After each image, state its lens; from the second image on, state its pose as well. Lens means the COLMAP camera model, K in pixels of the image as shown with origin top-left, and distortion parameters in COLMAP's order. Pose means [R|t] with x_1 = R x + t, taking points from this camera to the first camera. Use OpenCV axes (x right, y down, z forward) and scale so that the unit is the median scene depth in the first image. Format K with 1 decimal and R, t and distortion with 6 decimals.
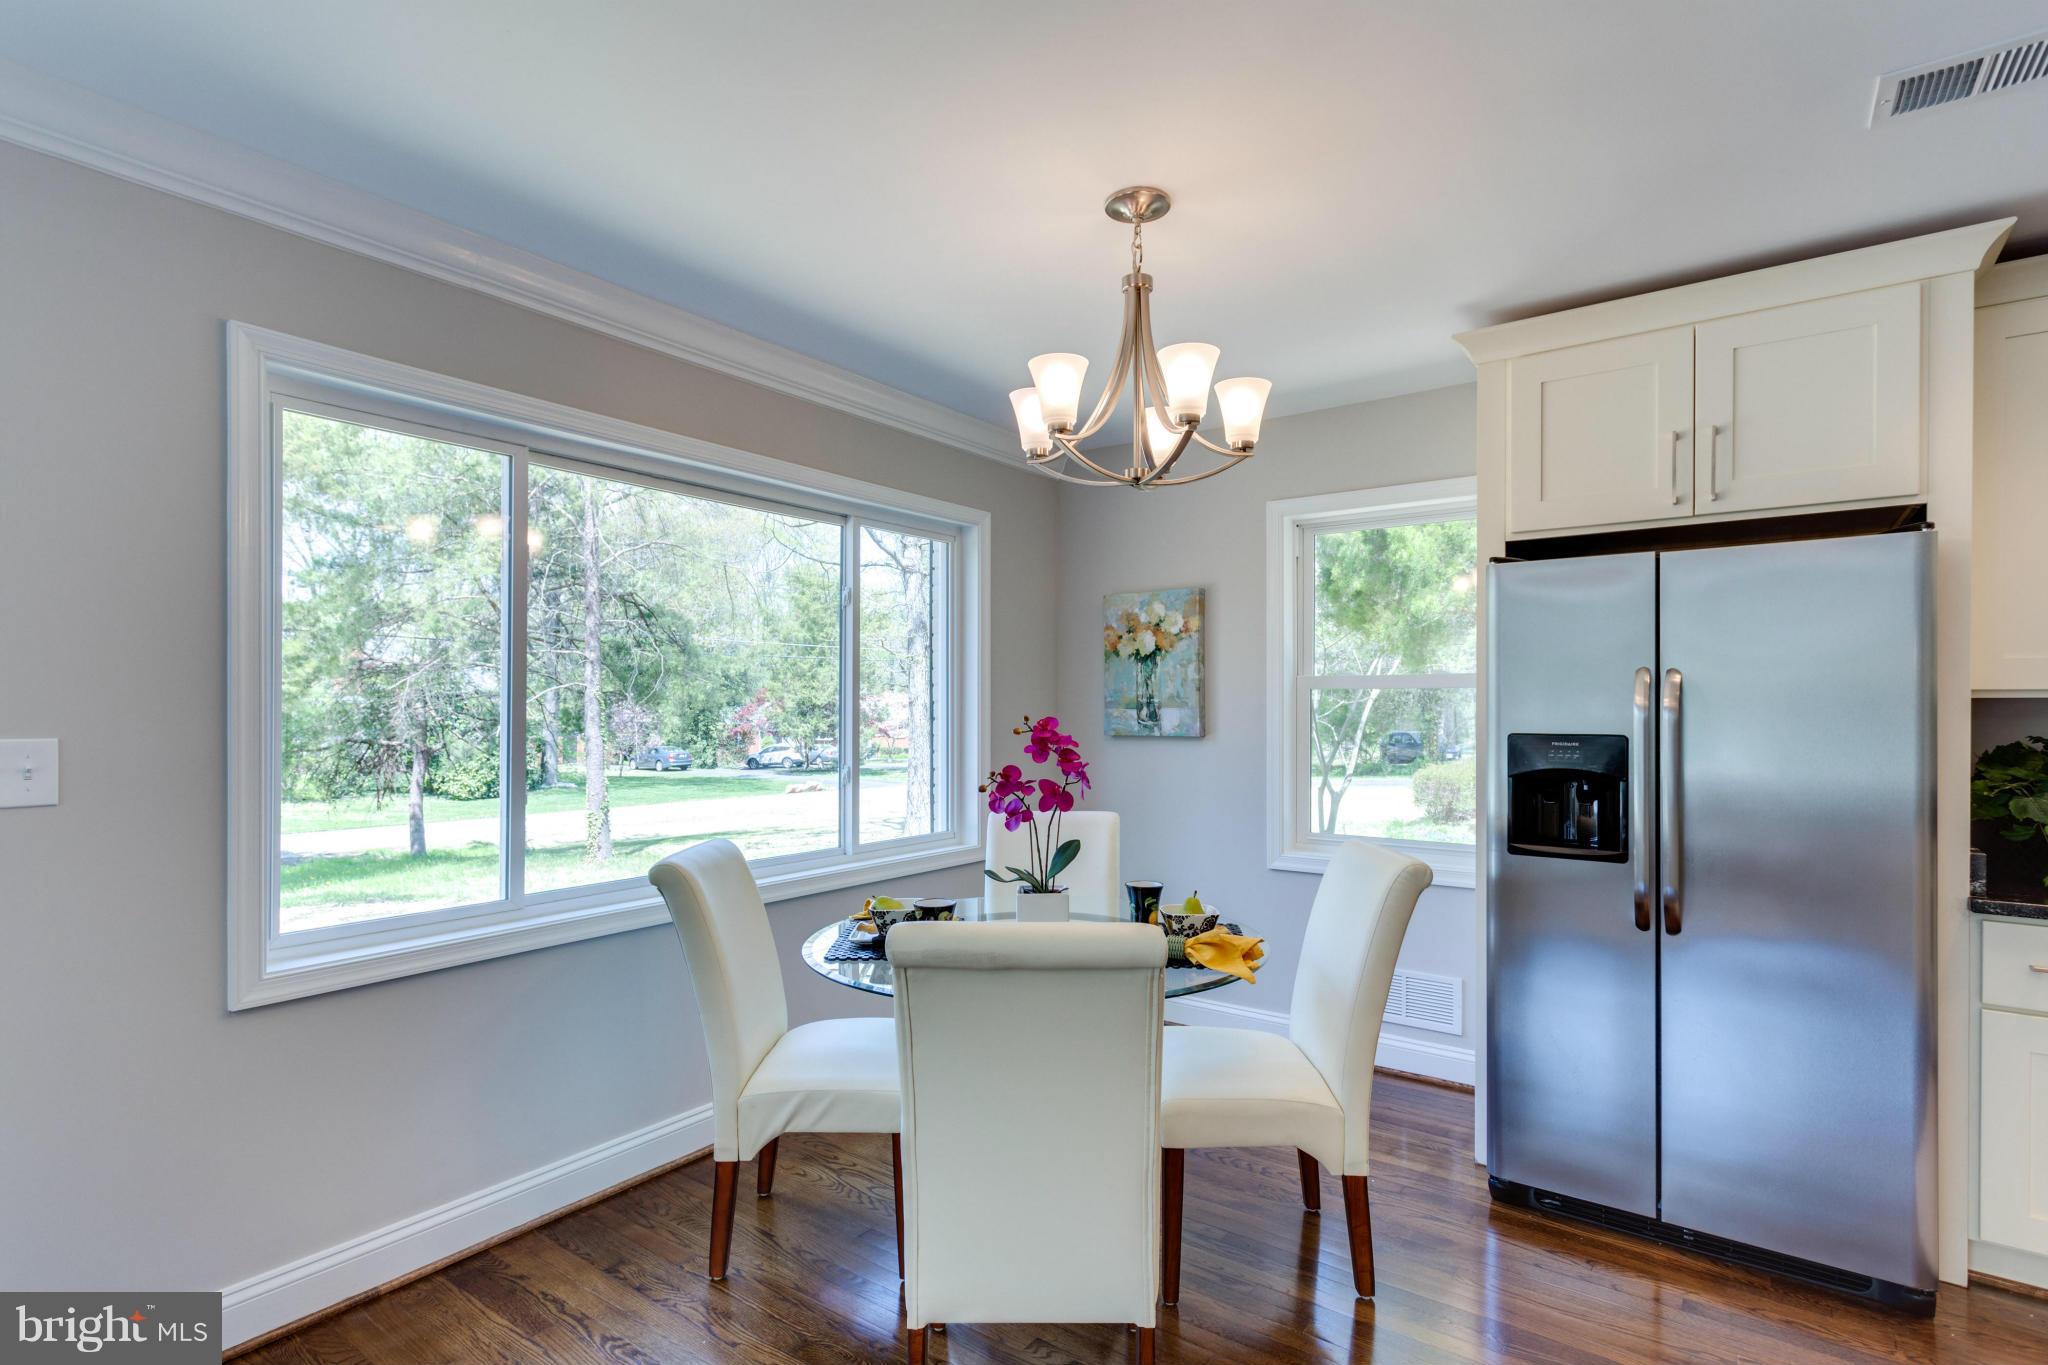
lens RADIAL K [[1010.2, 0, 1026.9], [0, 1010.2, 709.4], [0, 0, 1]] dist [0.003155, 0.001105]
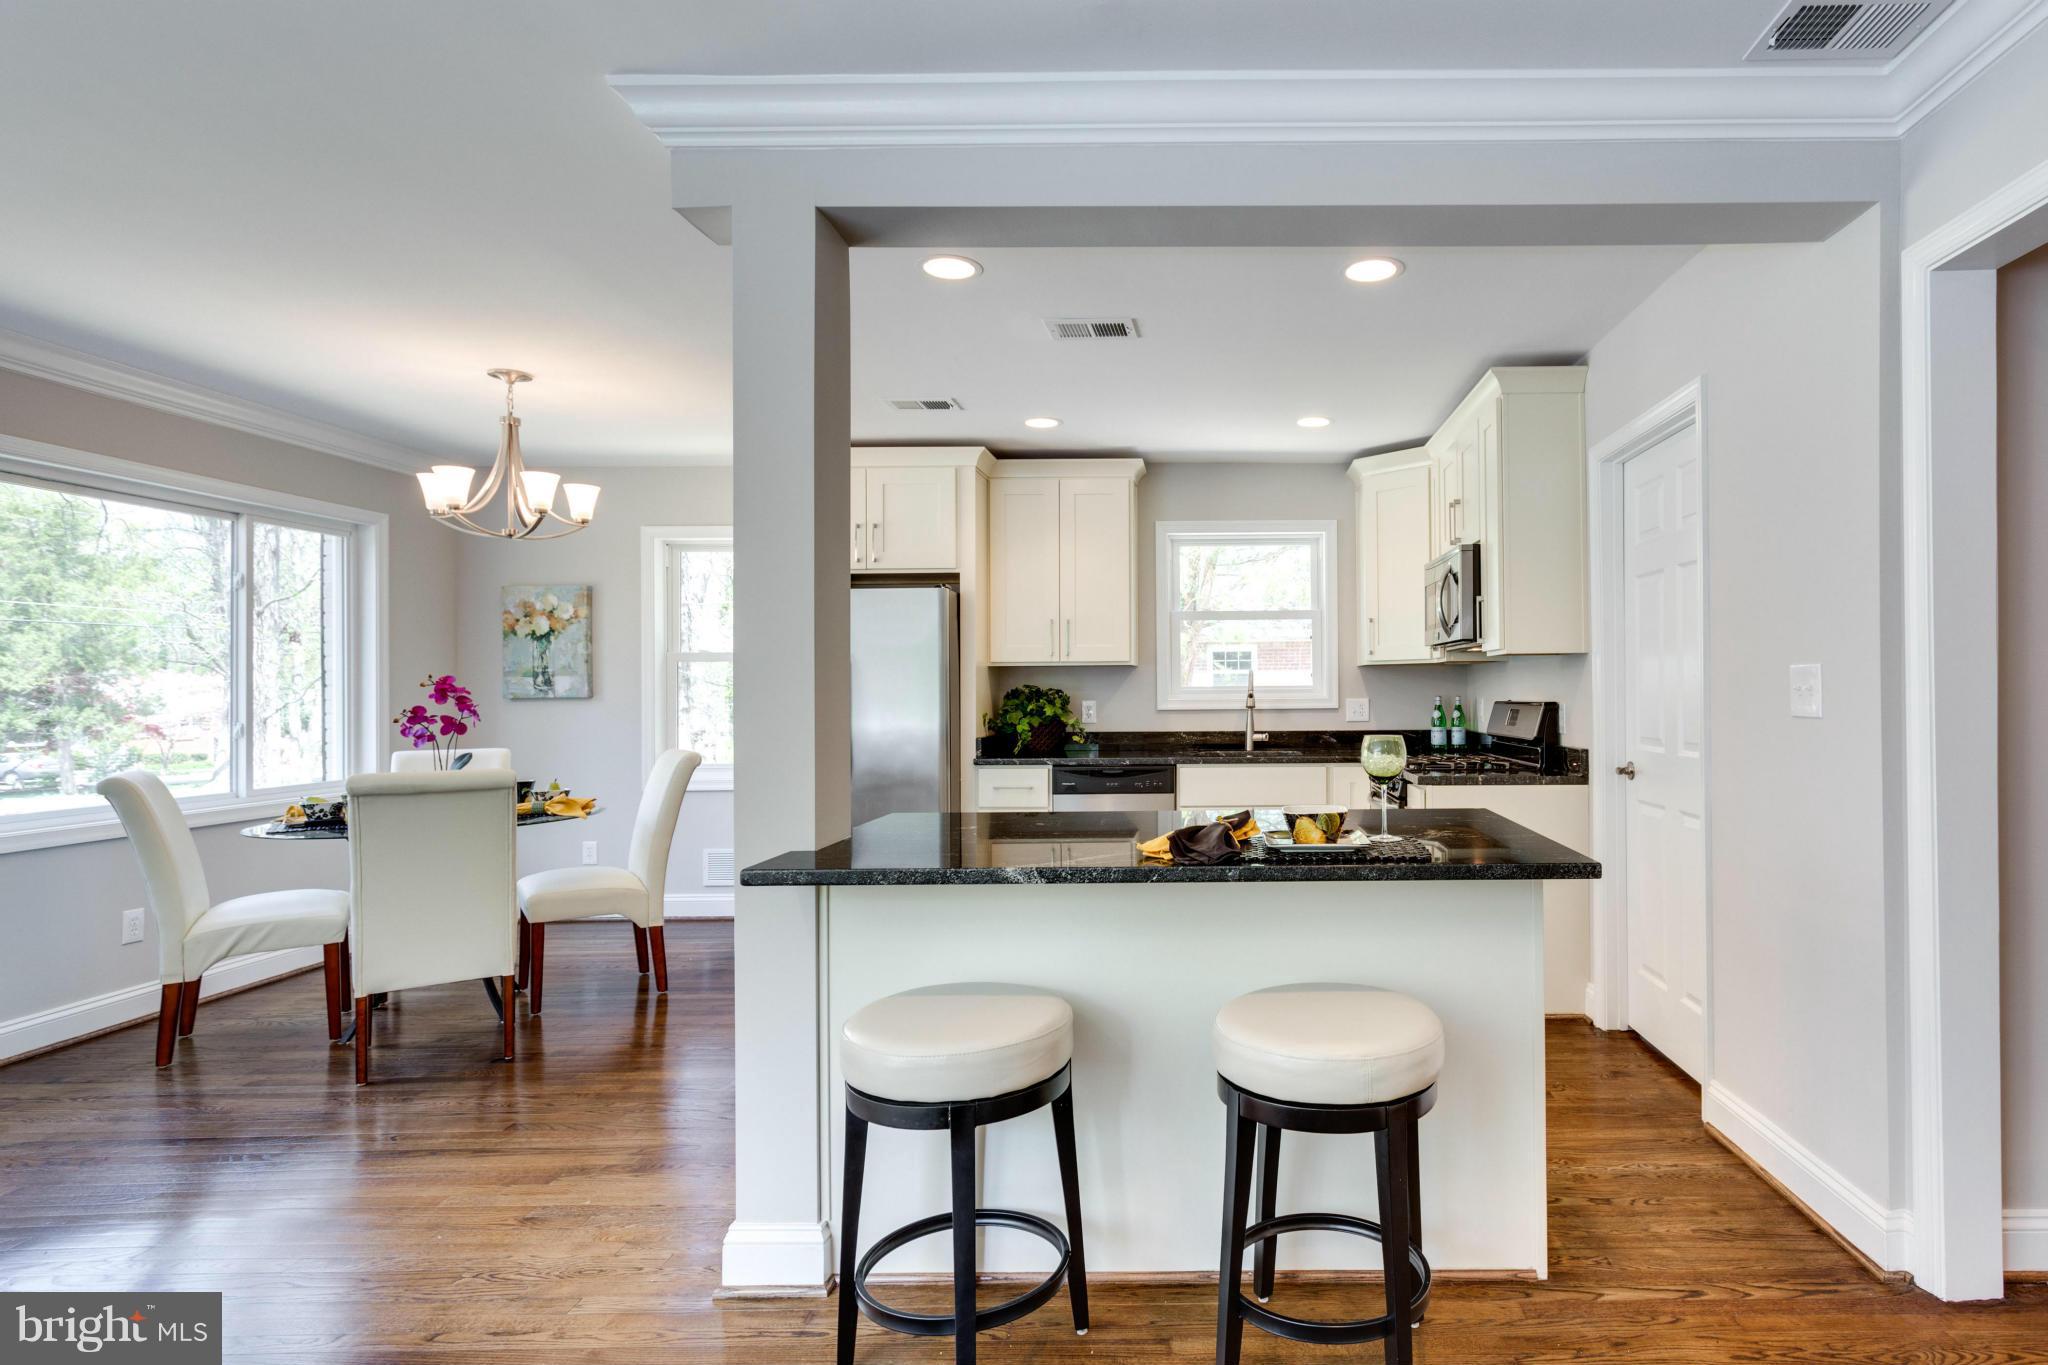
lens RADIAL K [[1079.8, 0, 1216.2], [0, 1079.8, 678.9], [0, 0, 1]] dist [0.002247, 0.000886]
pose [[0.802961, -0.002495, 0.596027, -0.020667], [0.009500, 0.999918, -0.008612, 0.037477], [-0.595956, 0.012577, 0.802918, -1.040711]]
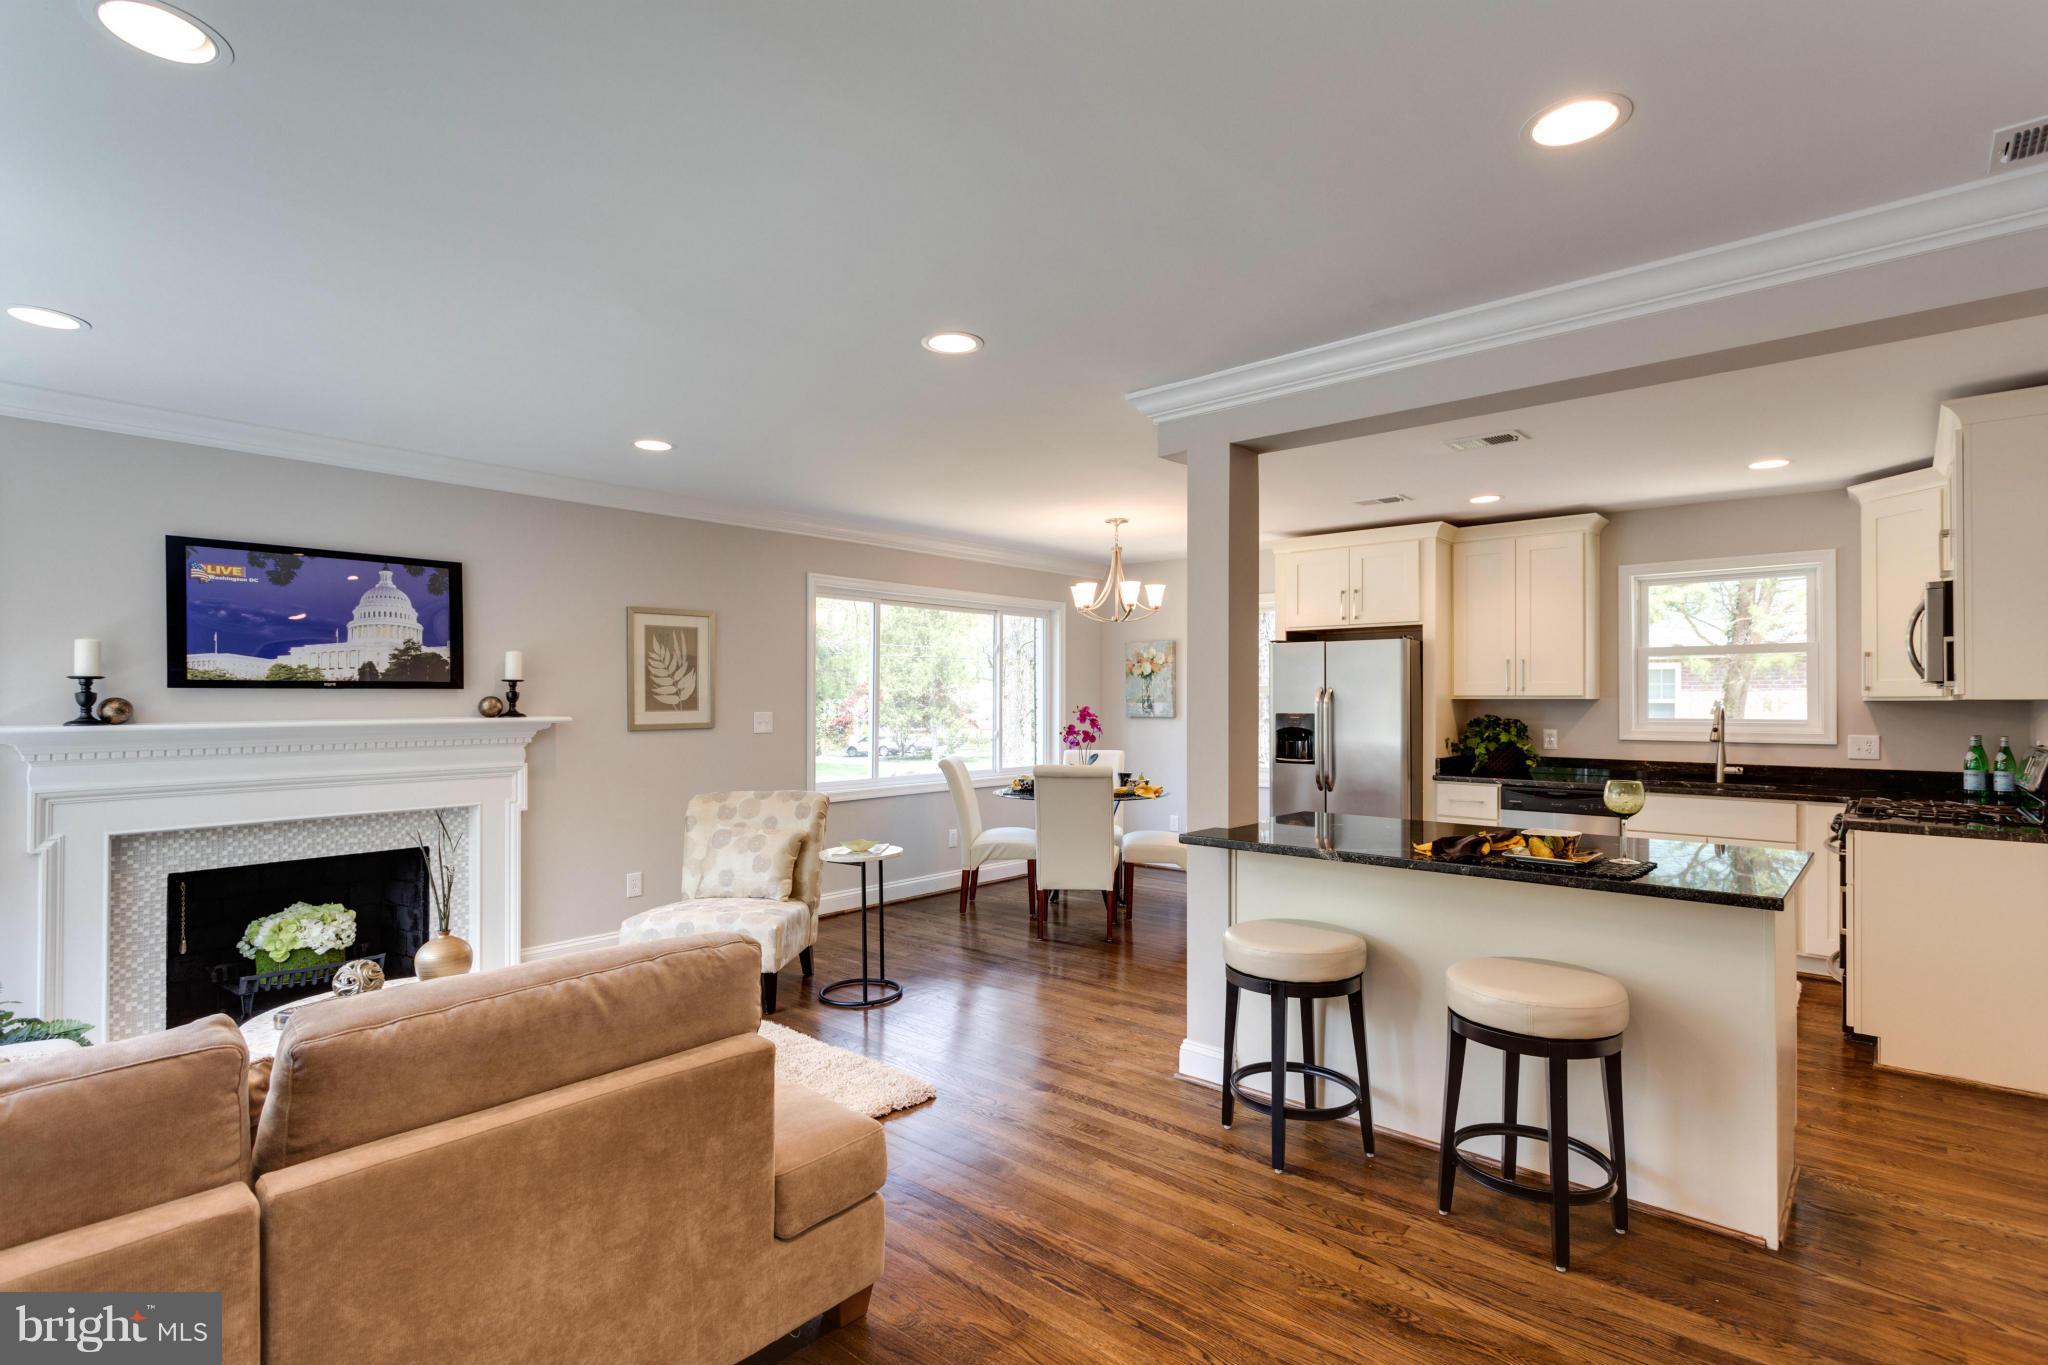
lens RADIAL K [[974.8, 0, 1031.8], [0, 974.8, 698.6], [0, 0, 1]] dist [-0.000362, 0.000042]
pose [[0.996991, 0.000574, -0.077510, 0.074144], [-0.000819, 0.999995, -0.003130, -0.004350], [0.077508, 0.003184, 0.996987, -1.466857]]
